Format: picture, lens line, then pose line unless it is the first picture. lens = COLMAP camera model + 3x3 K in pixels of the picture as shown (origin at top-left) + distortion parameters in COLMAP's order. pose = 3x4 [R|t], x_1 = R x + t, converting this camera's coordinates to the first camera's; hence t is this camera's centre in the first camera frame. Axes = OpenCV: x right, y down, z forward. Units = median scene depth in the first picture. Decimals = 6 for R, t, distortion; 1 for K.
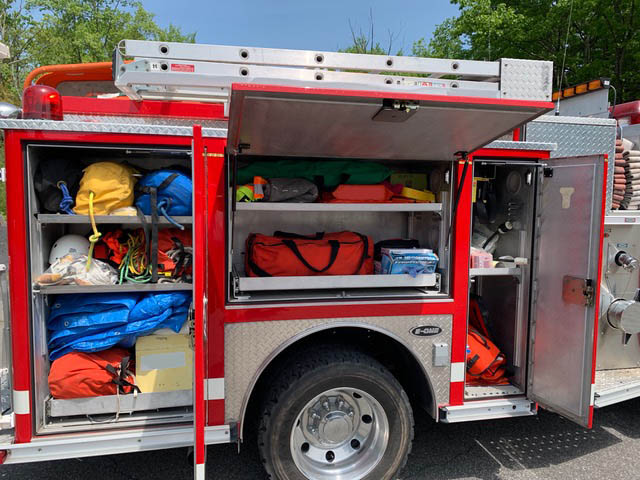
lens RADIAL K [[496.2, 0, 320.4], [0, 496.2, 240.1], [0, 0, 1]] dist [0.006805, -0.009343]
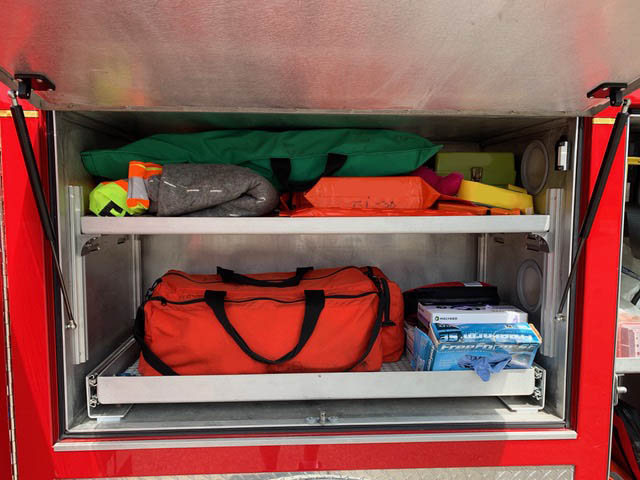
lens RADIAL K [[496.2, 0, 323.1], [0, 496.2, 239.1], [0, 0, 1]] dist [0.006805, -0.009343]
pose [[0.987423, 0.004882, -0.158024, 0.121472], [-0.004147, 0.999979, 0.004979, -0.057893], [0.158045, -0.004261, 0.987423, 0.562648]]
